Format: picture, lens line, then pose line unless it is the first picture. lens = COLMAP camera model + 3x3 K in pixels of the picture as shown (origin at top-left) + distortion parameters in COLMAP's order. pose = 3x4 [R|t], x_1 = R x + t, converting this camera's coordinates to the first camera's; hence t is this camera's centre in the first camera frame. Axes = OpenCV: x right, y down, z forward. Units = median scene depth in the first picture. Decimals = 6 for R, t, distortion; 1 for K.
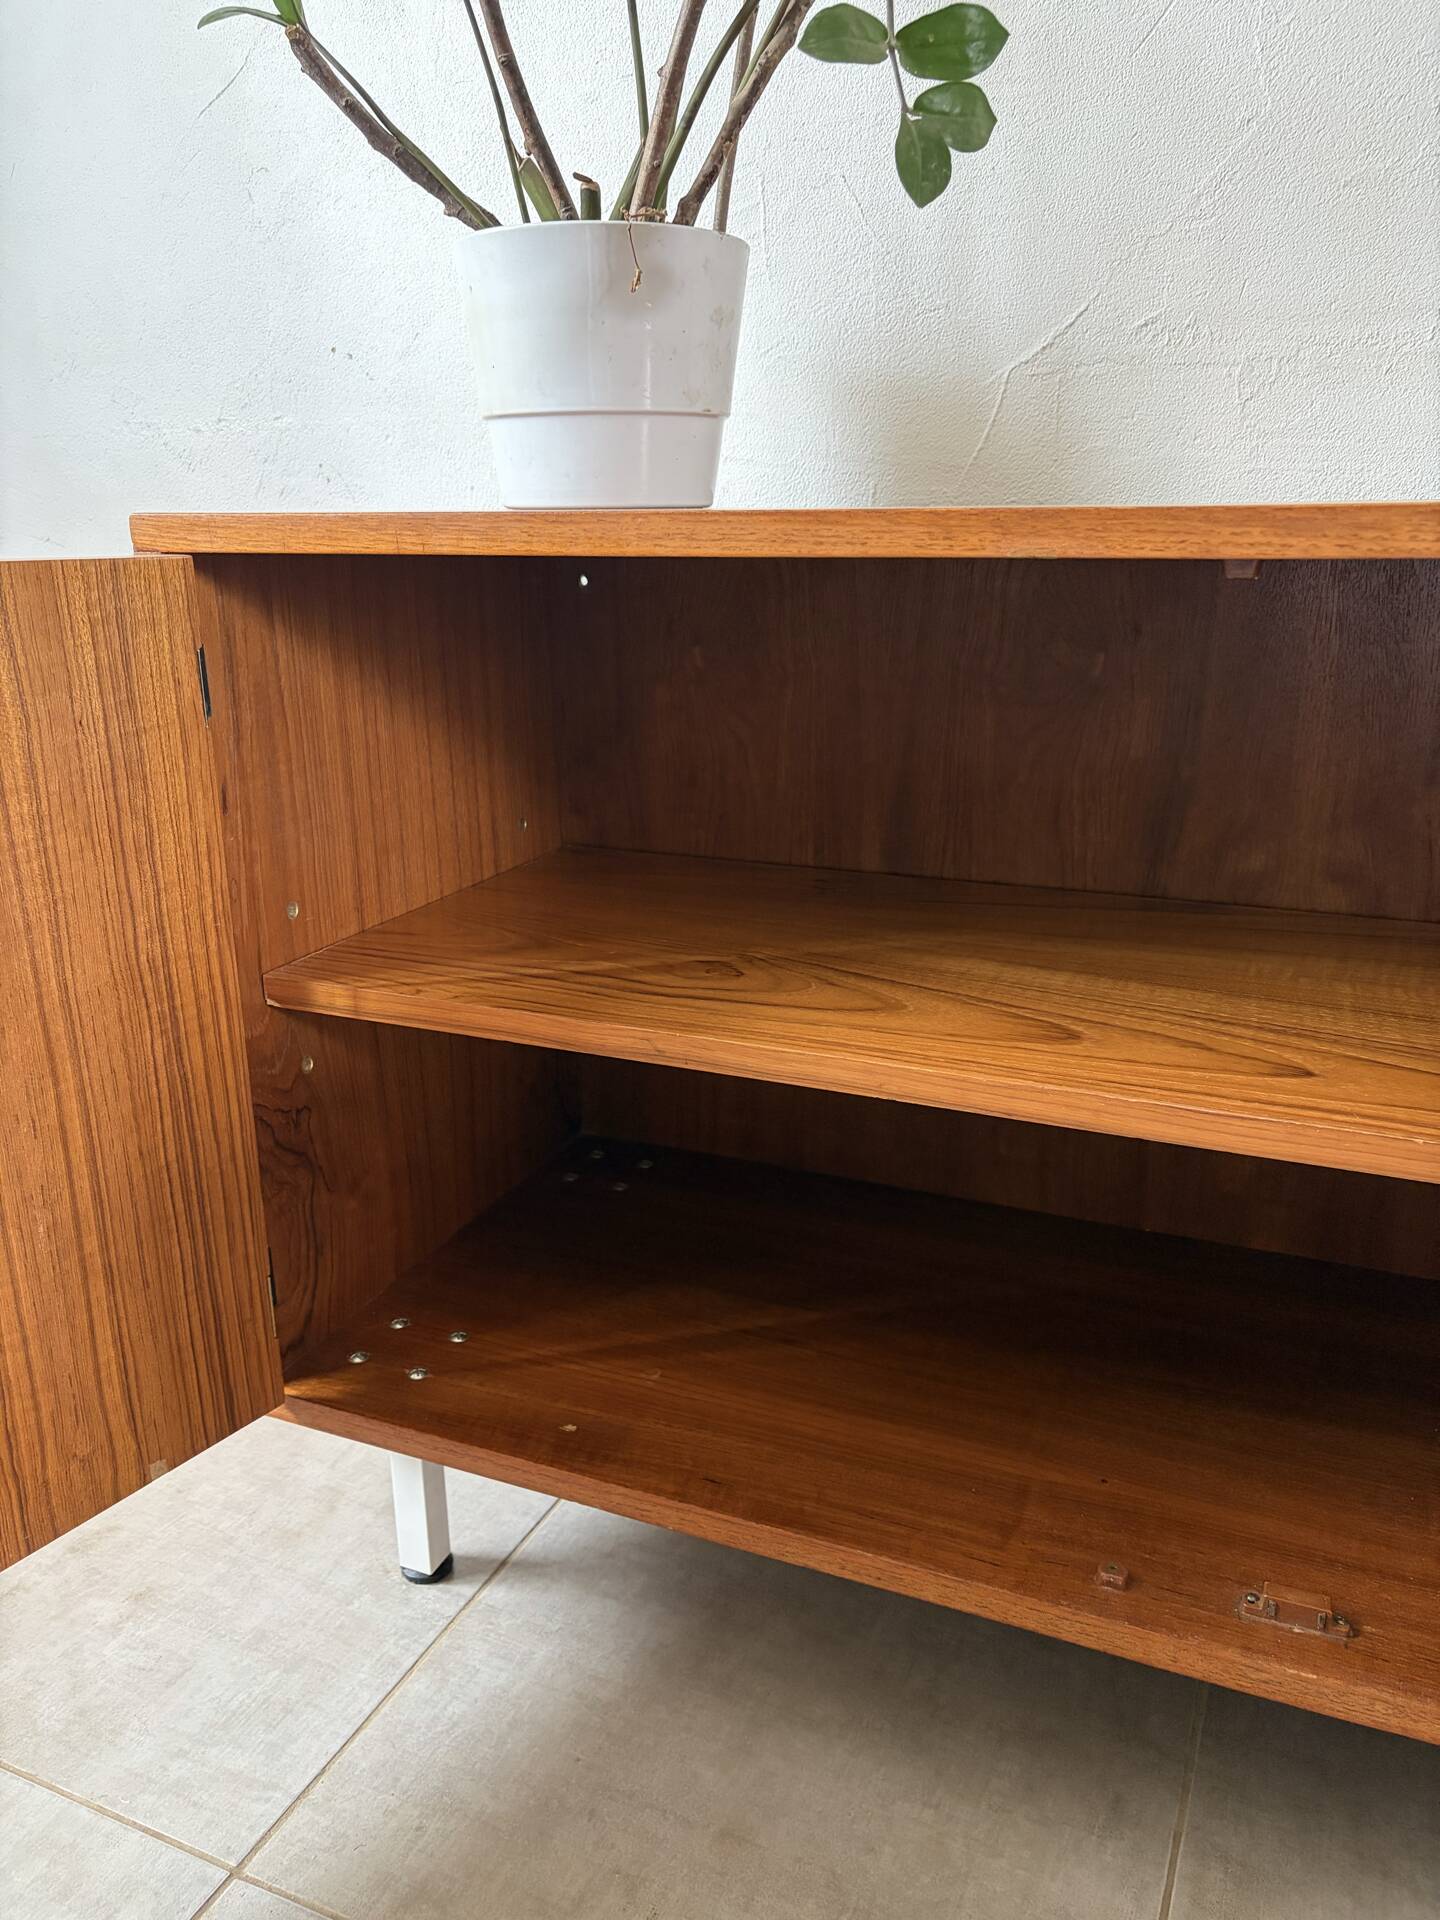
lens RADIAL K [[1463.4, 0, 714.8], [0, 1463.4, 963.0], [0, 0, 1]] dist [0.040478, -0.042295]
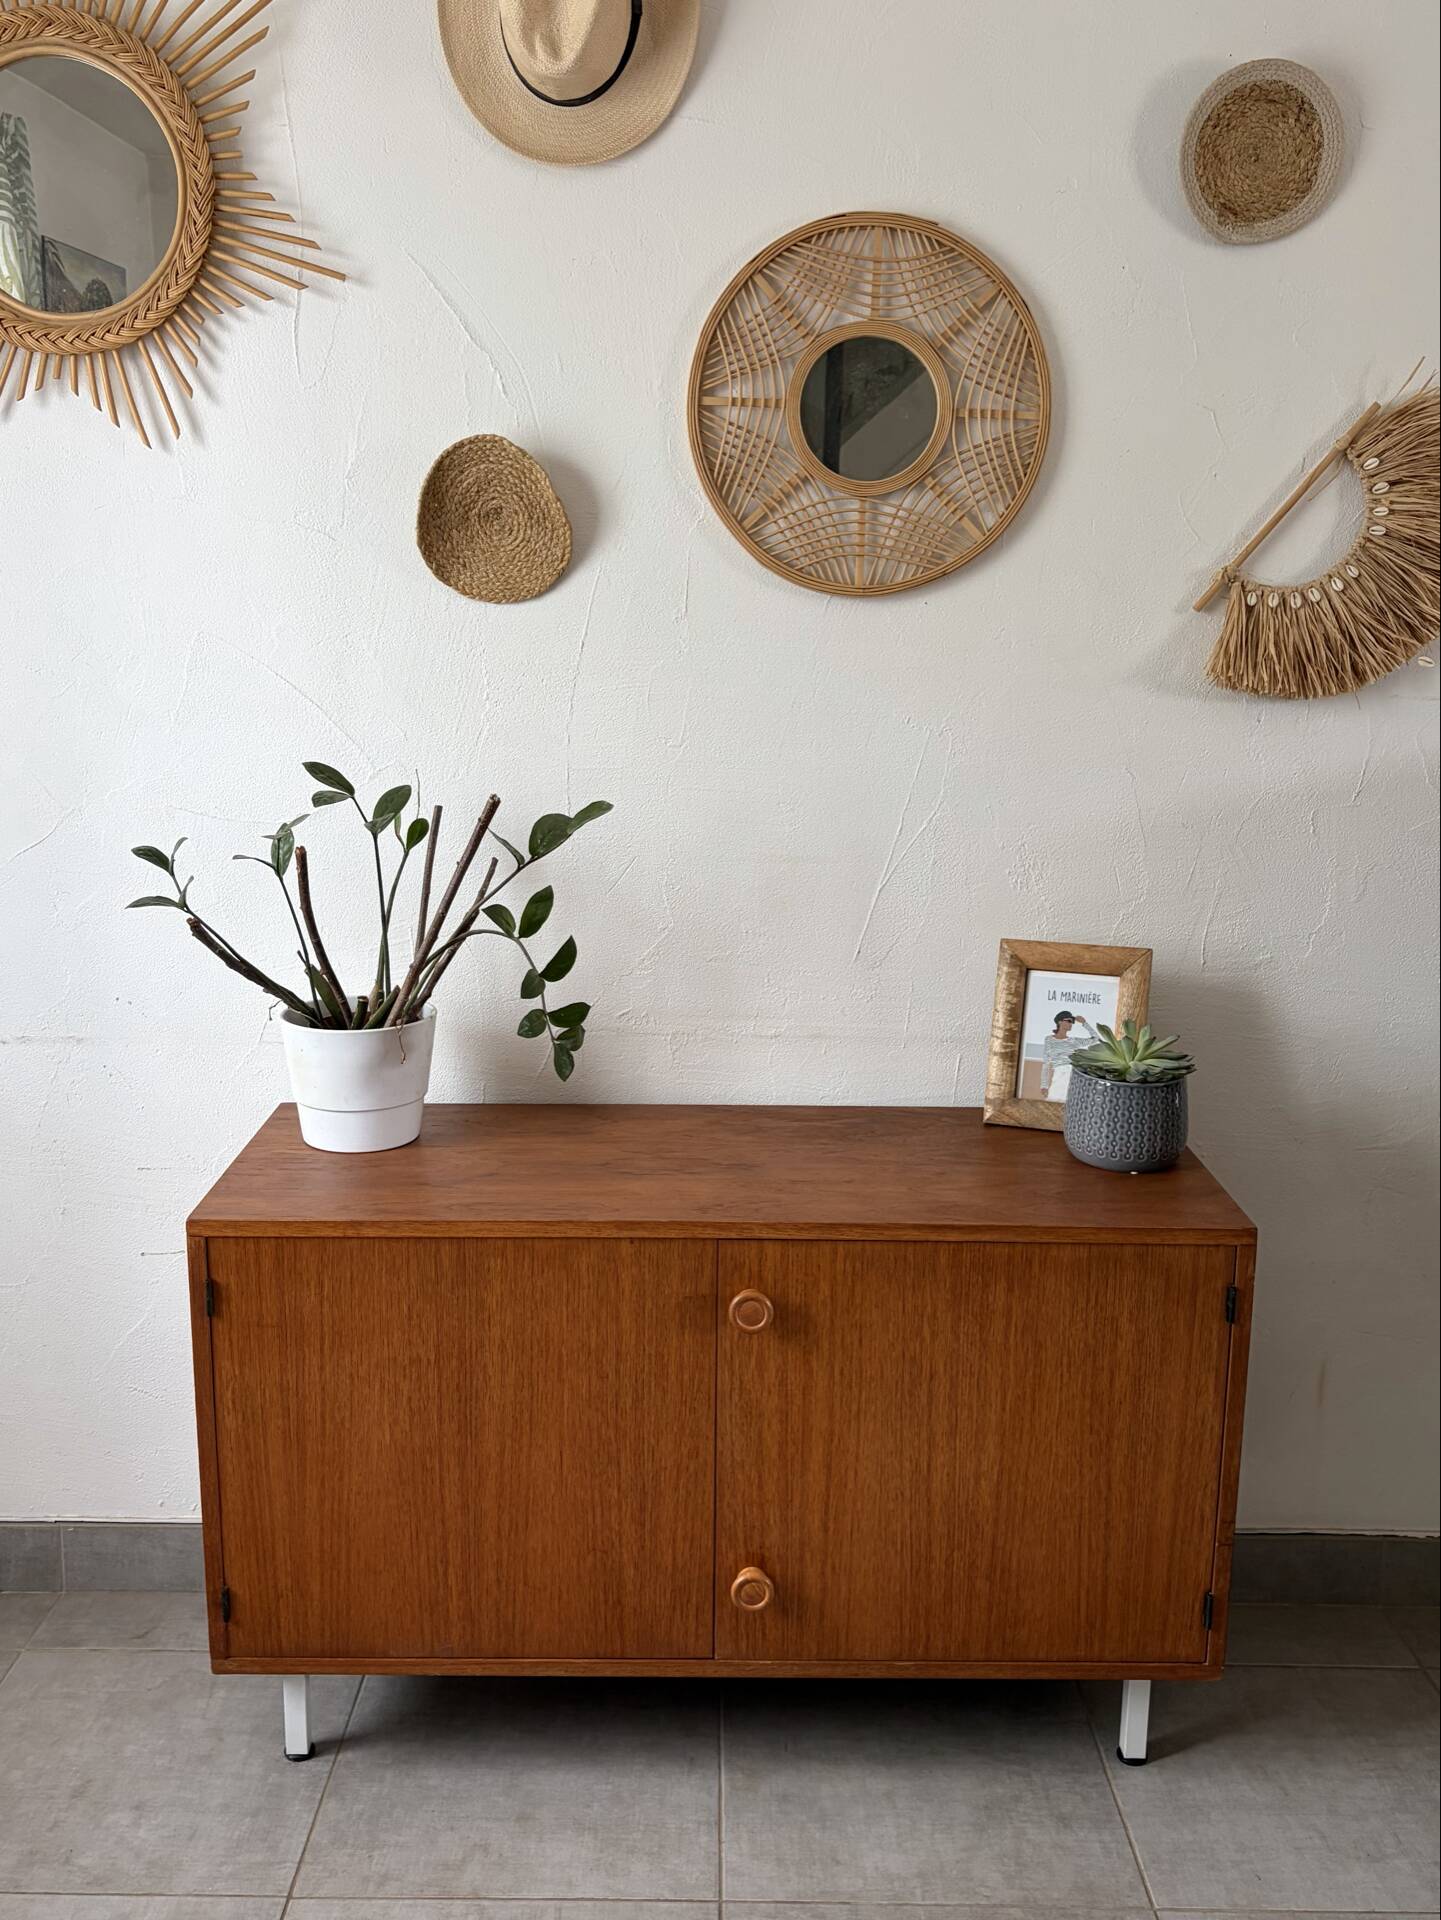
lens RADIAL K [[1788.0, 0, 699.0], [0, 1788.0, 969.6], [0, 0, 1]] dist [0.029279, 0.000000]
pose [[0.918275, -0.067056, 0.390224, -0.621026], [0.100962, 0.992631, -0.067012, -0.367267], [-0.382855, 0.100933, 0.918278, -1.423659]]
